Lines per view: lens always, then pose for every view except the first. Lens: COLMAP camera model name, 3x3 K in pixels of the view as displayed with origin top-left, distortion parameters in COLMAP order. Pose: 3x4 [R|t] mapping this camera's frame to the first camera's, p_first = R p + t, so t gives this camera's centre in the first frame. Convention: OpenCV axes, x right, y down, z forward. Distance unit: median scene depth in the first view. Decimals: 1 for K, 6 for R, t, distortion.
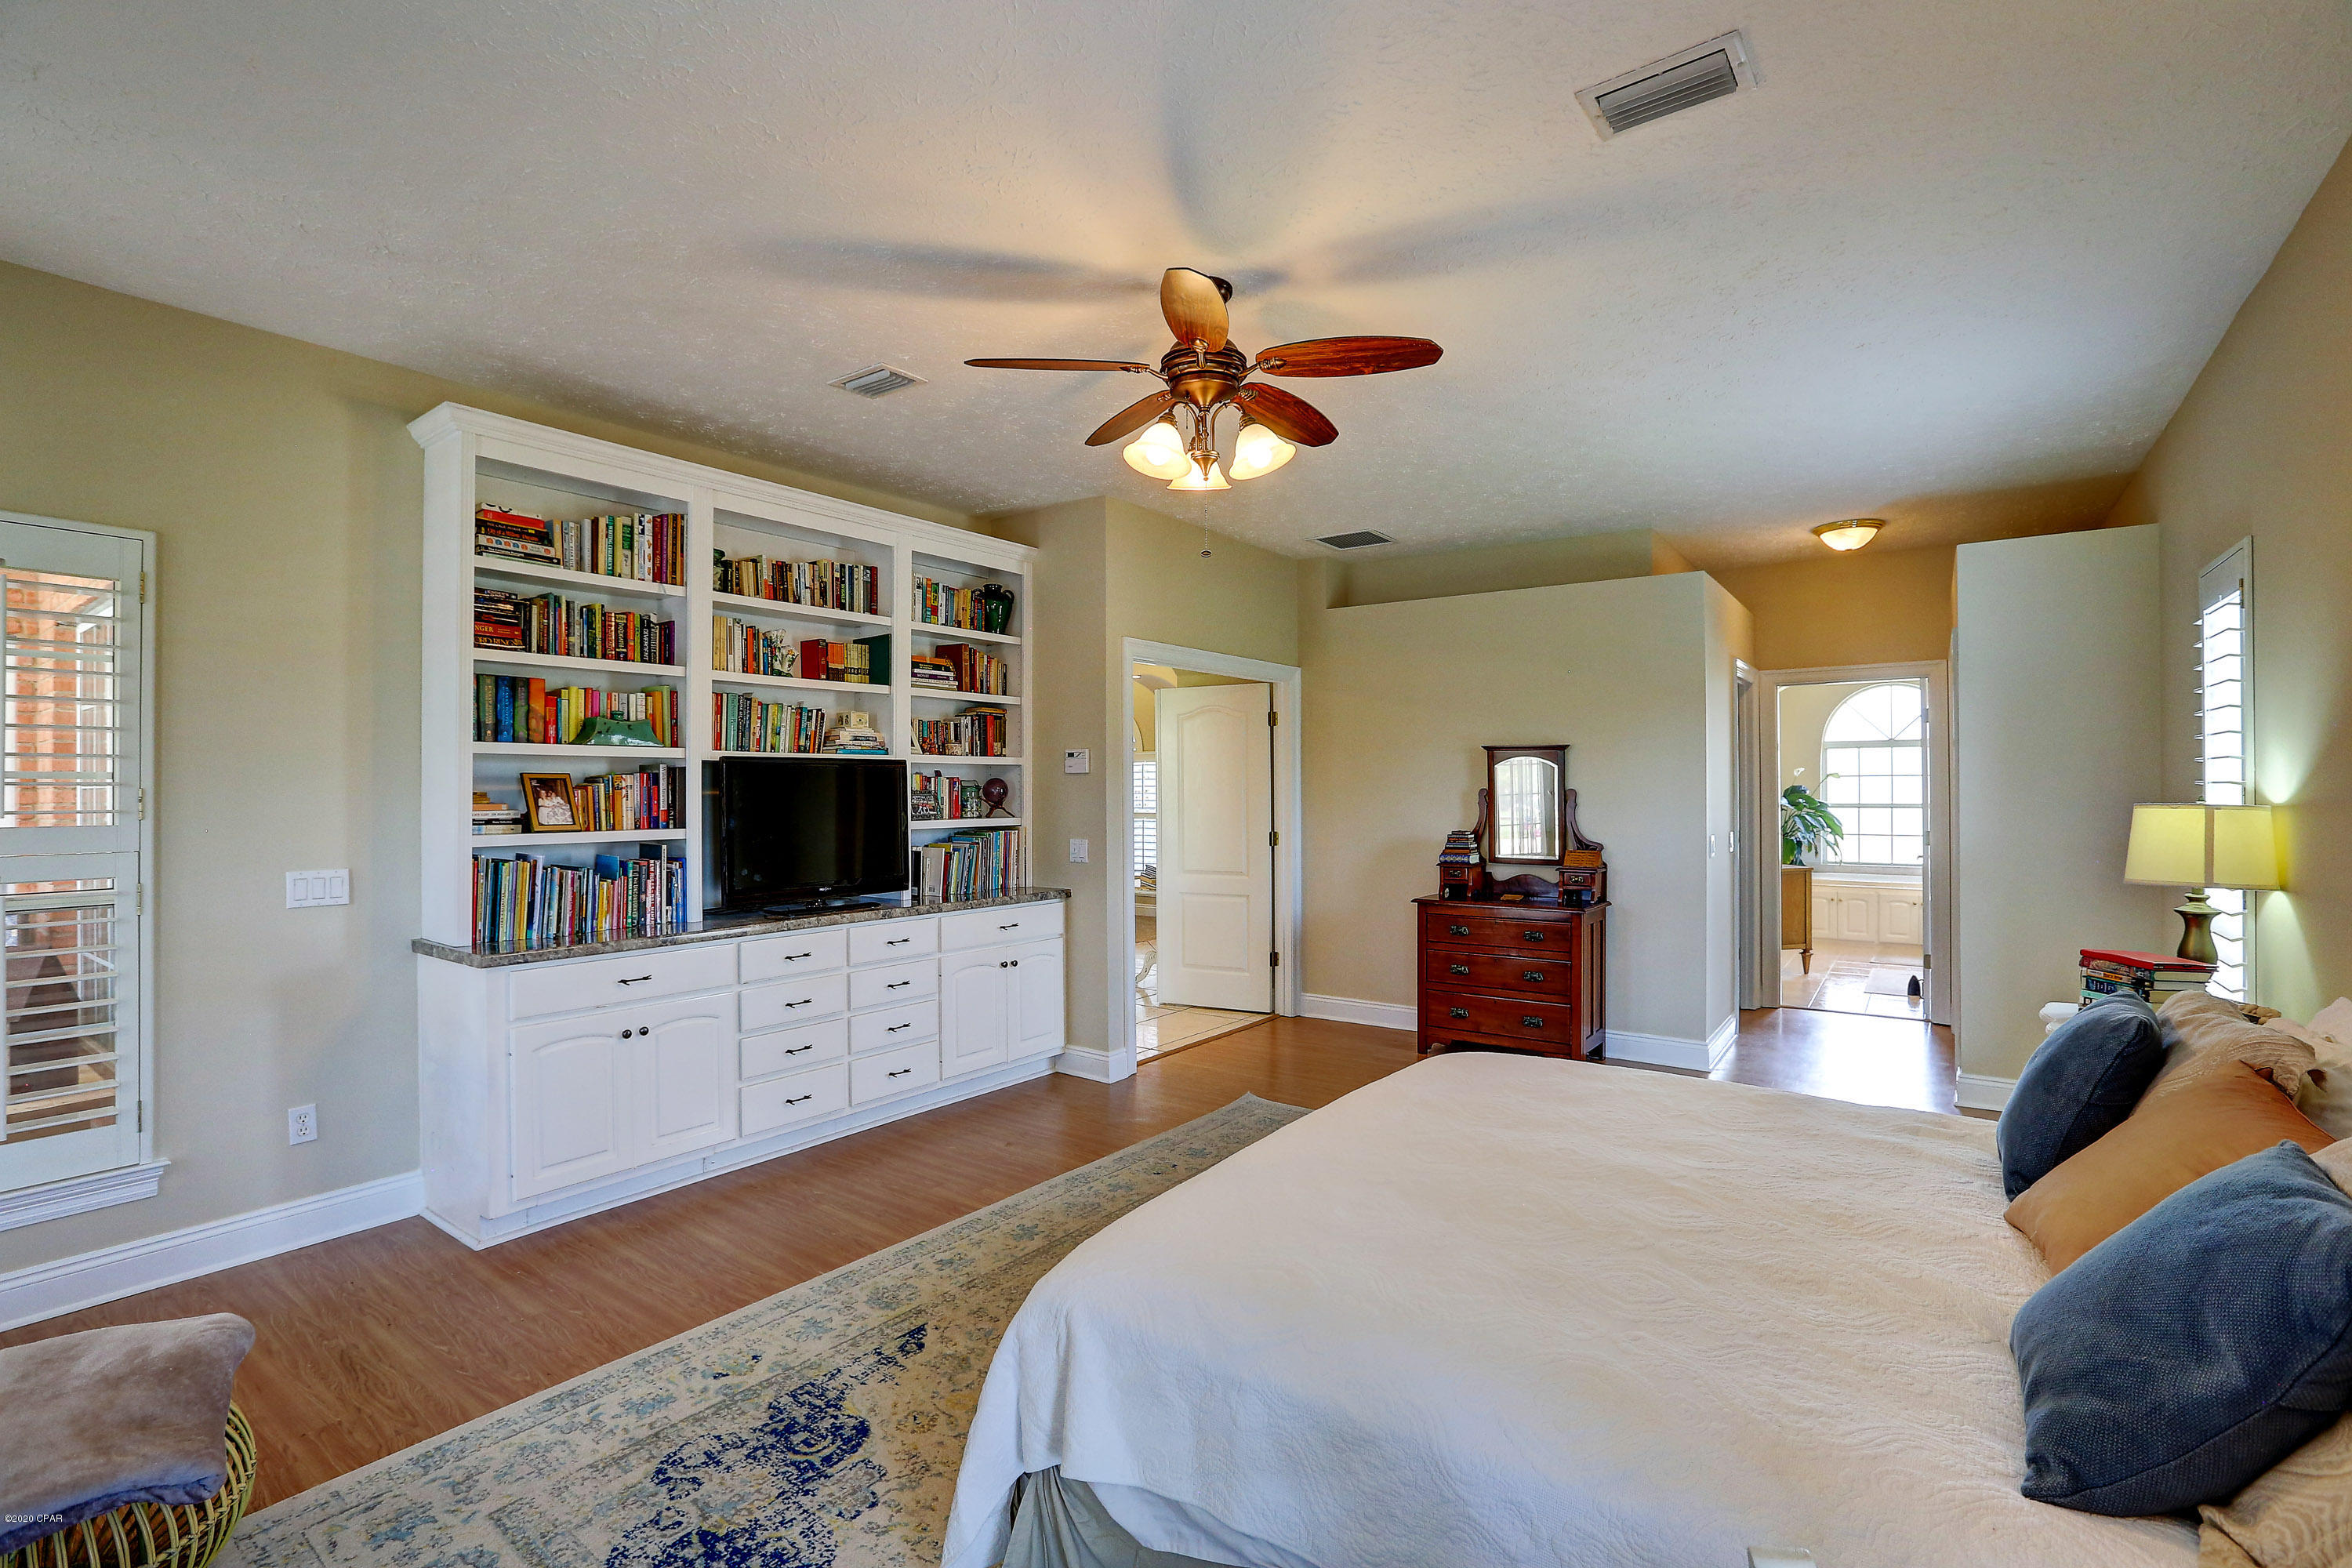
lens RADIAL K [[1073.1, 0, 1169.7], [0, 1073.1, 783.3], [0, 0, 1]] dist [-0.042384, 0.011801]
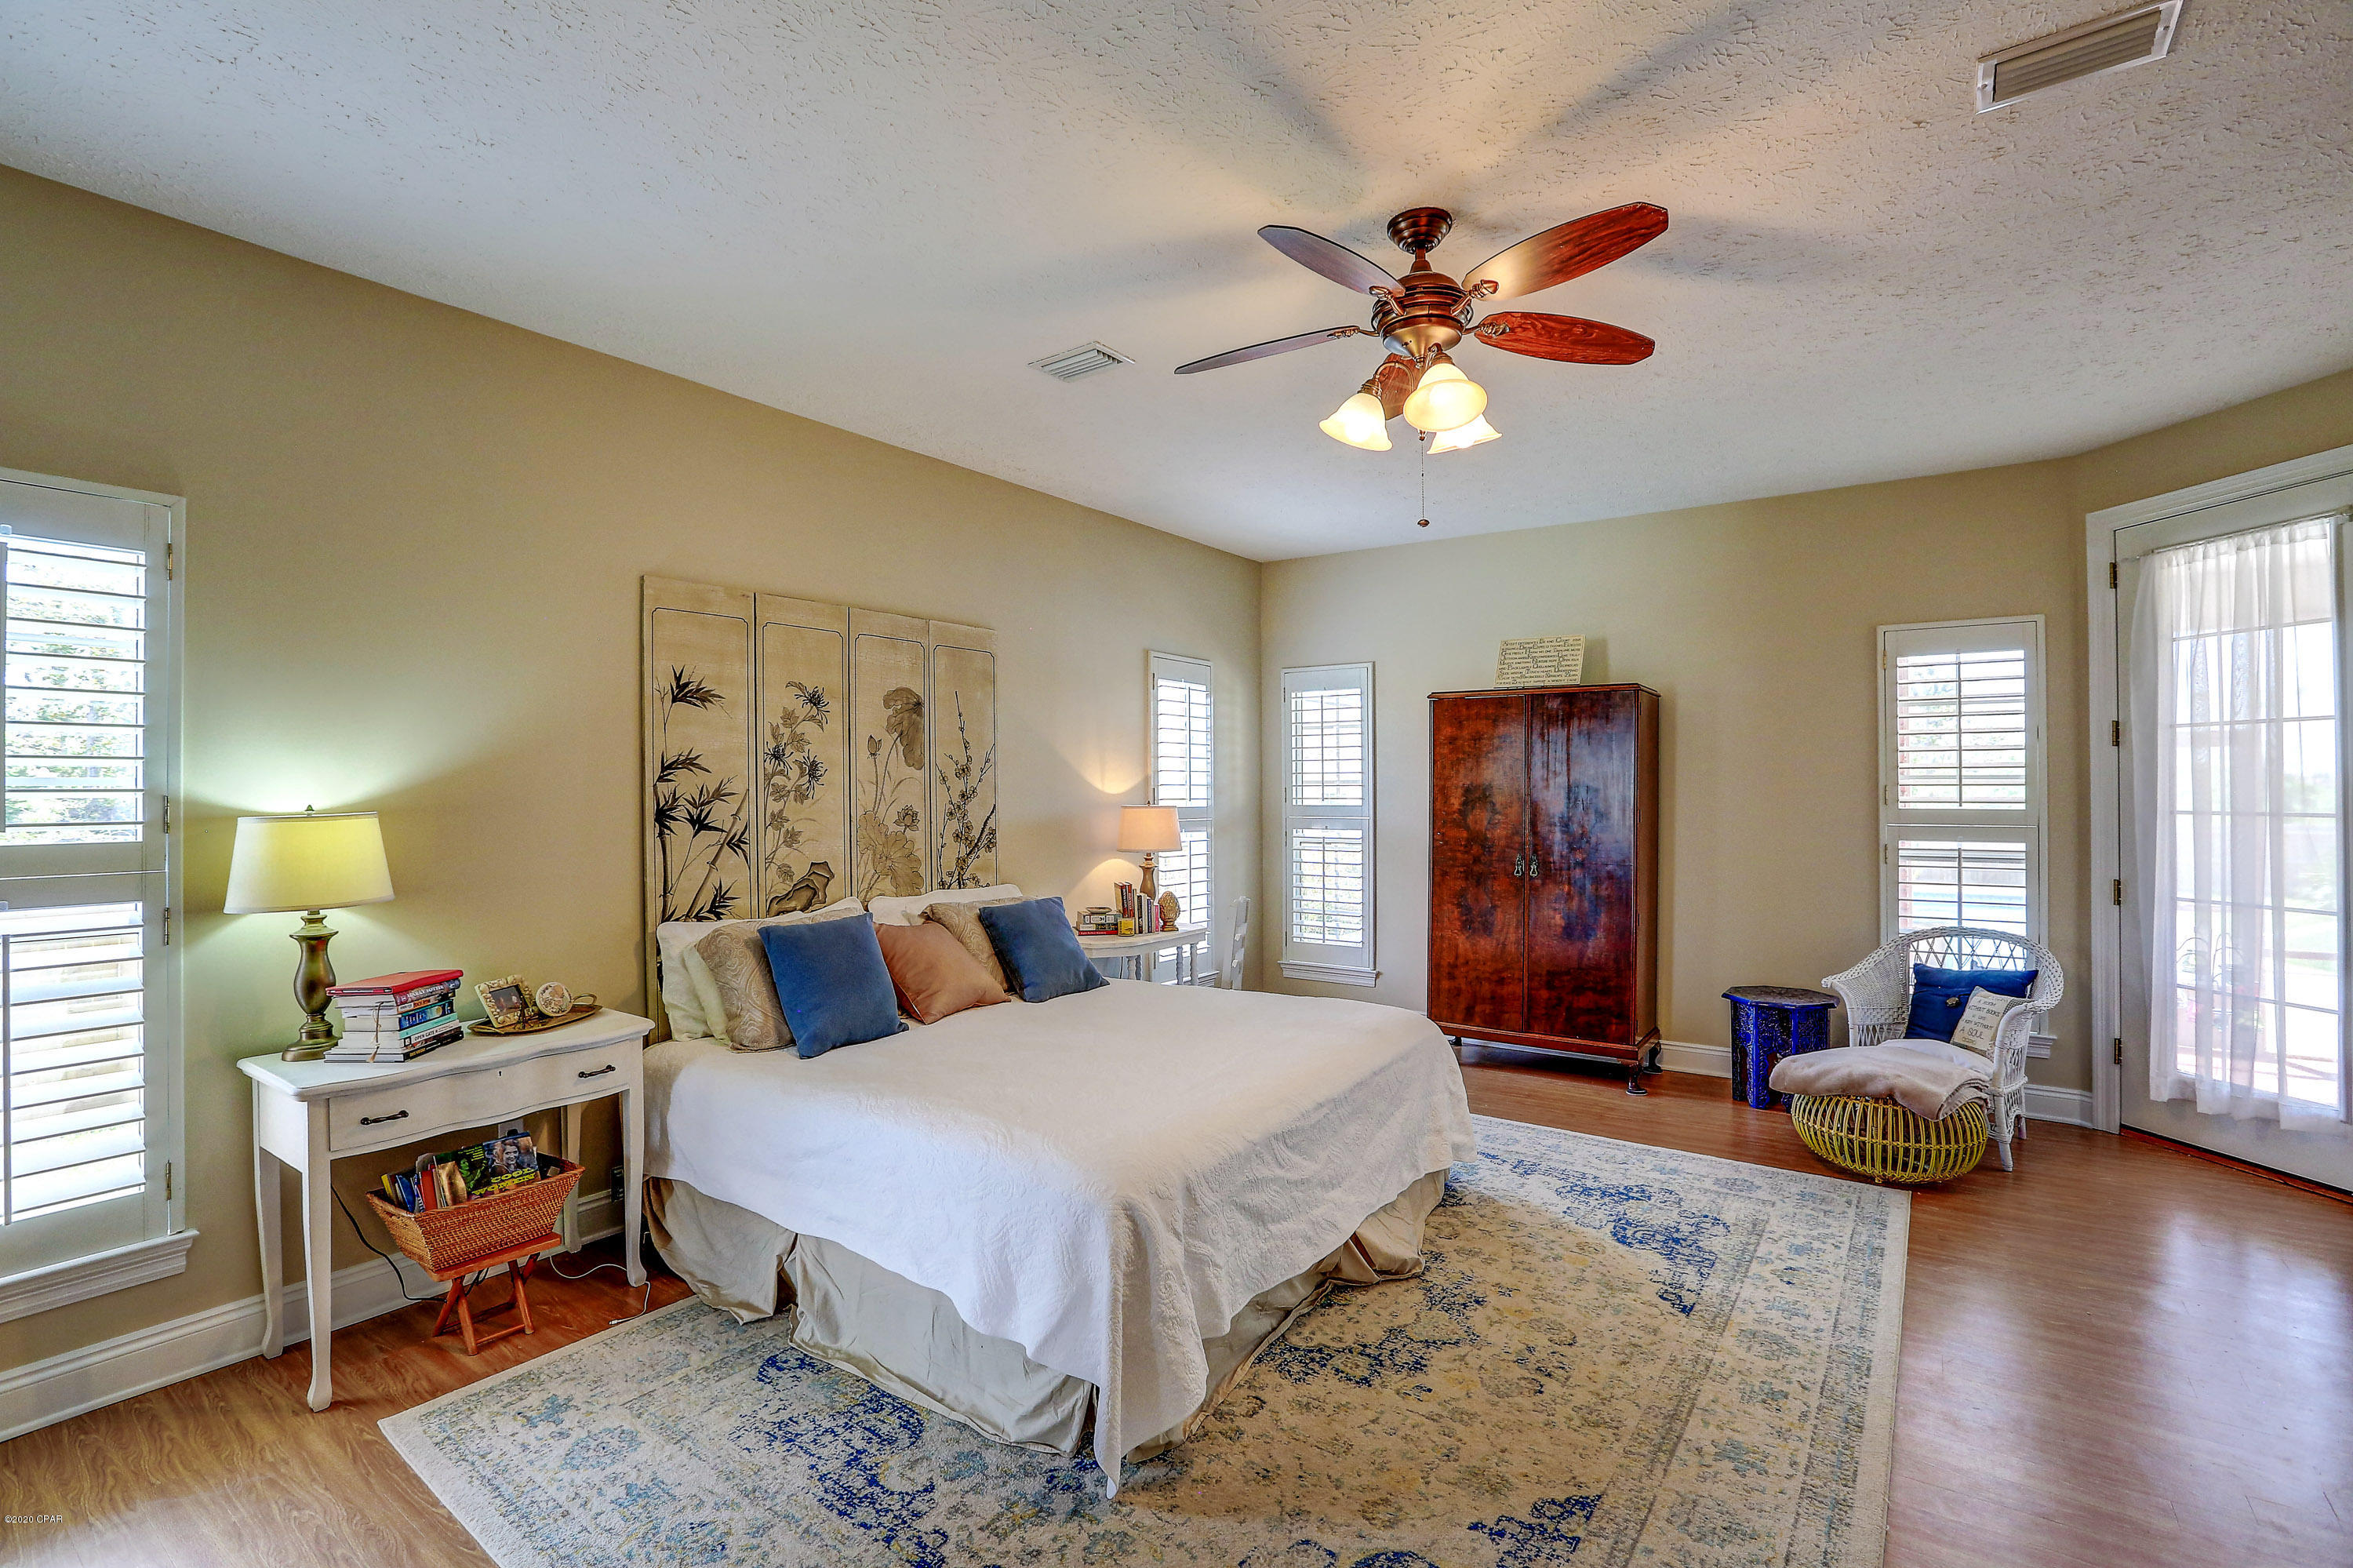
lens RADIAL K [[1073.6, 0, 1171.8], [0, 1073.6, 783.3], [0, 0, 1]] dist [-0.042384, 0.011801]
pose [[-0.999923, 0.006877, -0.010348, 0.262845], [0.006976, 0.999931, -0.009484, 0.007366], [0.010282, -0.009556, -0.999901, 1.965716]]
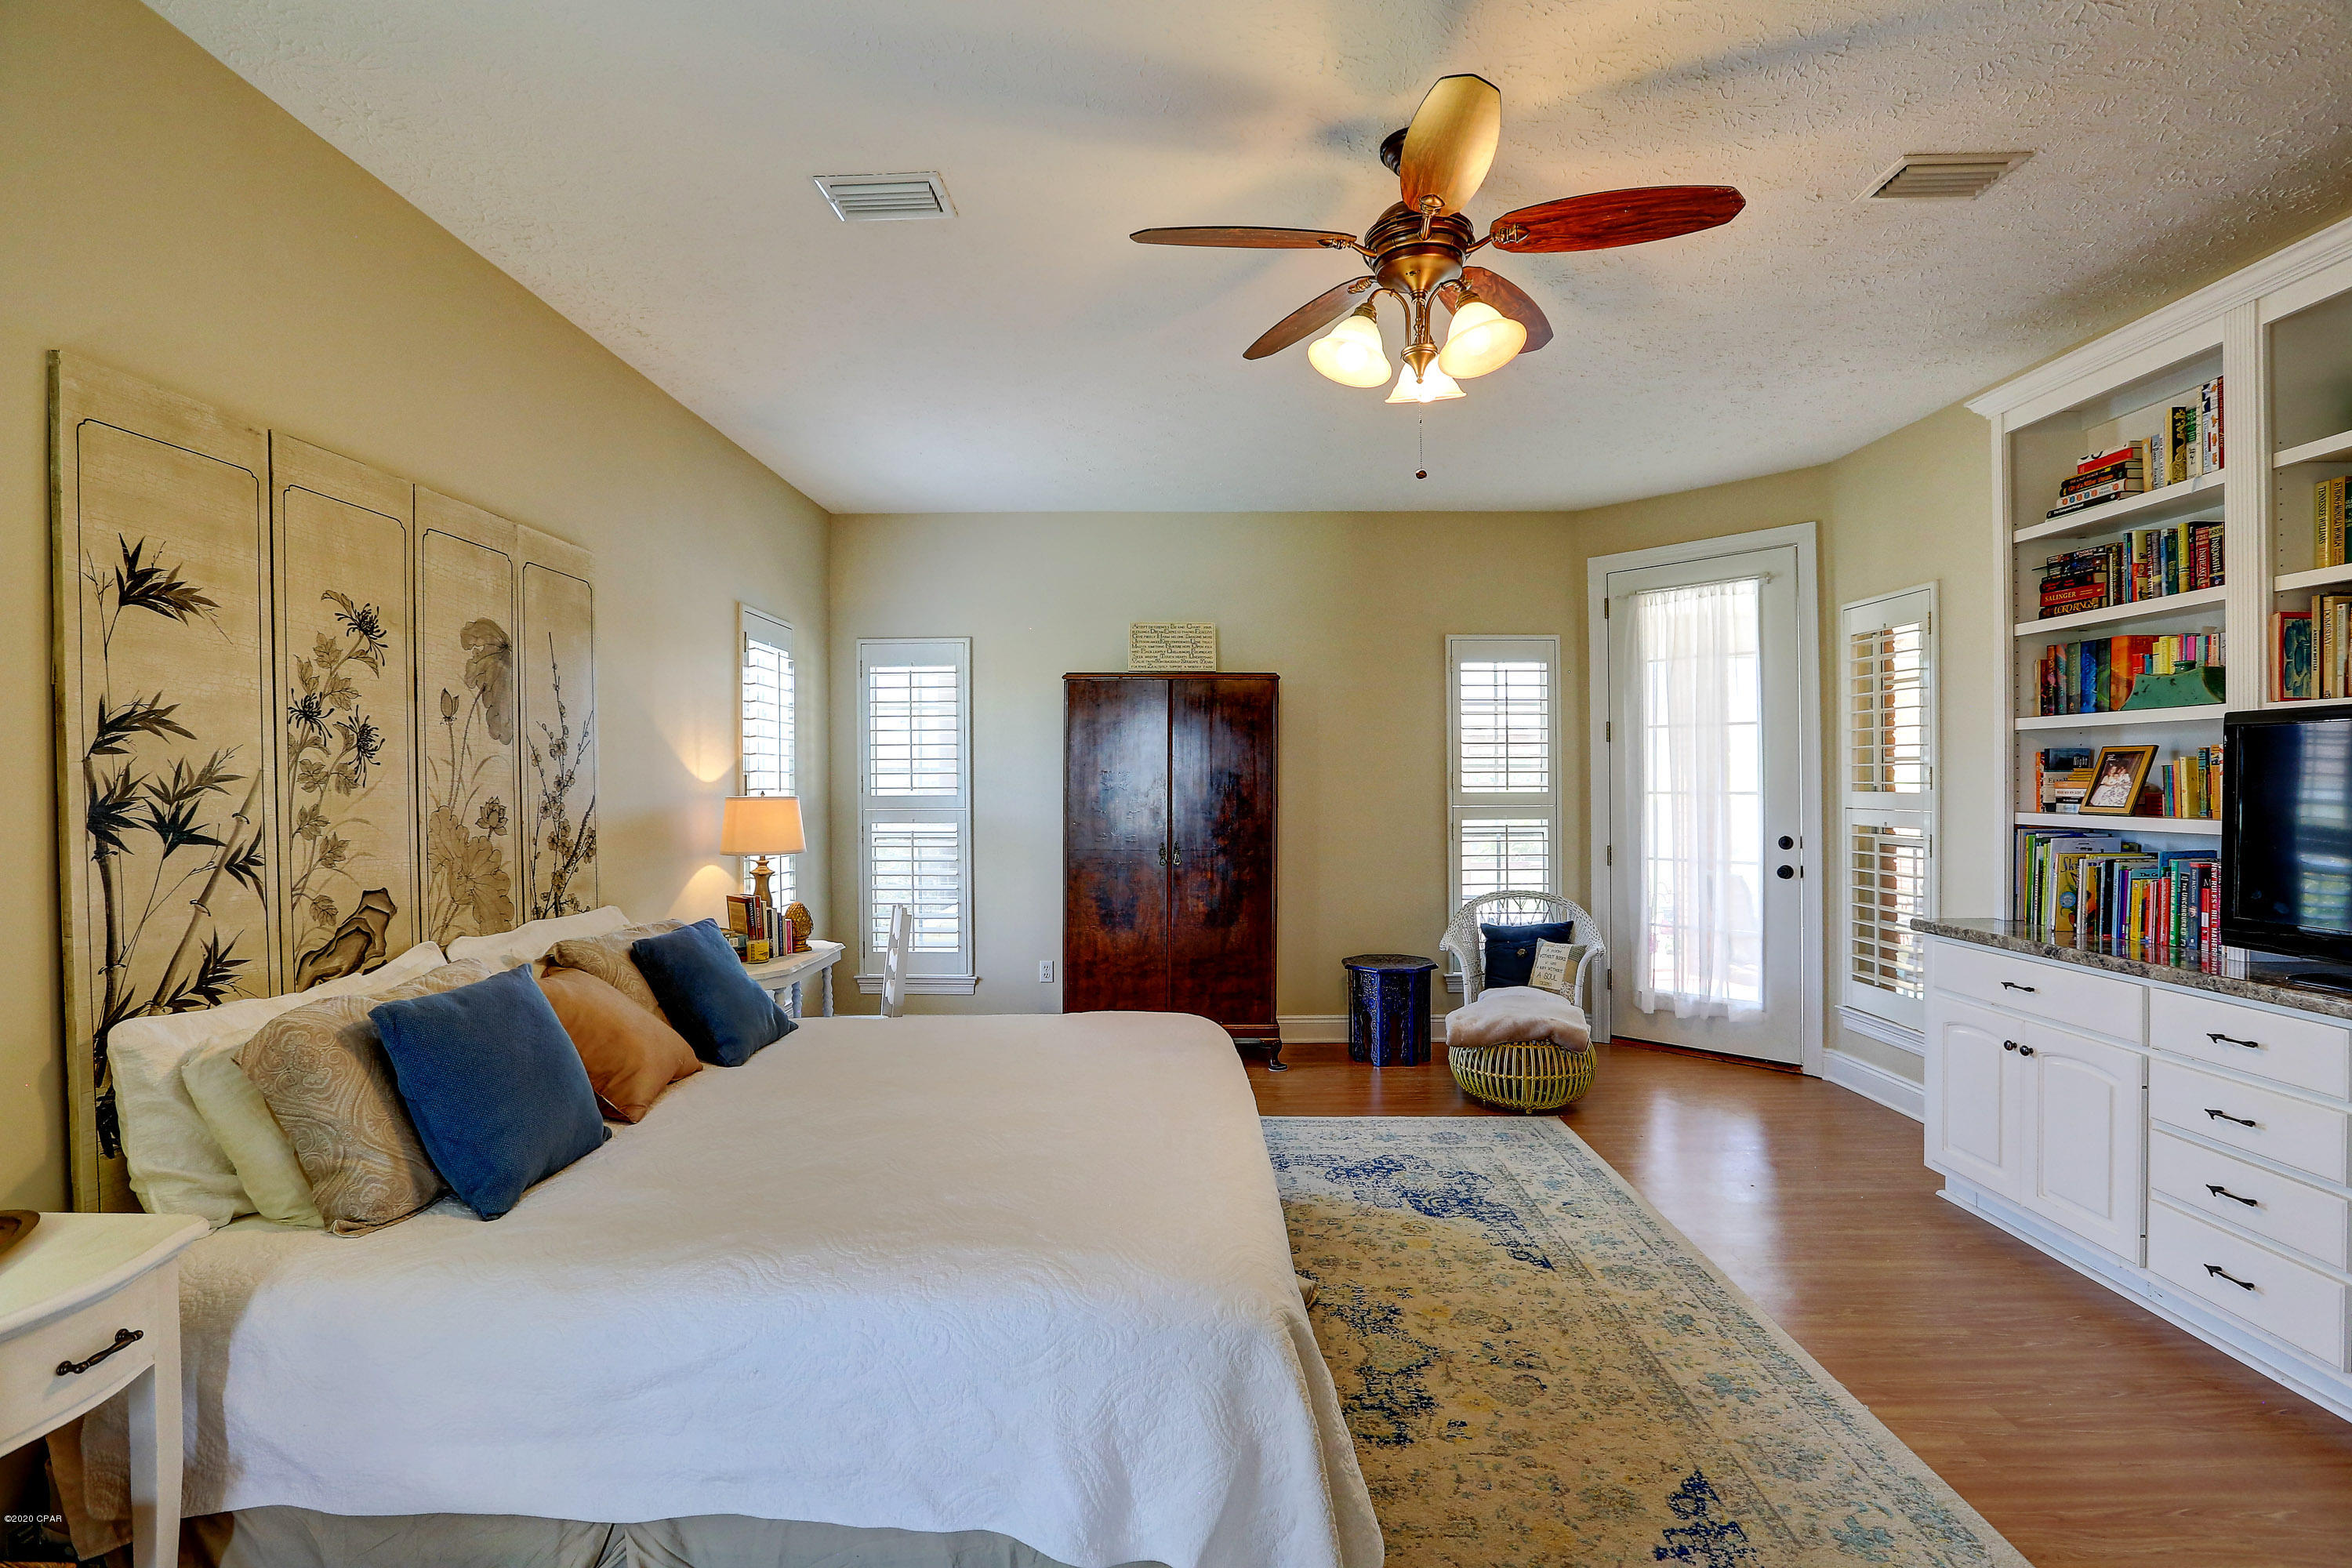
lens RADIAL K [[1073.1, 0, 1176.7], [0, 1073.1, 781.4], [0, 0, 1]] dist [-0.042384, 0.011801]
pose [[-0.815004, 0.008576, -0.579392, 0.677641], [0.011238, 0.999936, -0.001007, 0.015049], [0.579347, -0.007332, -0.815048, 1.618402]]
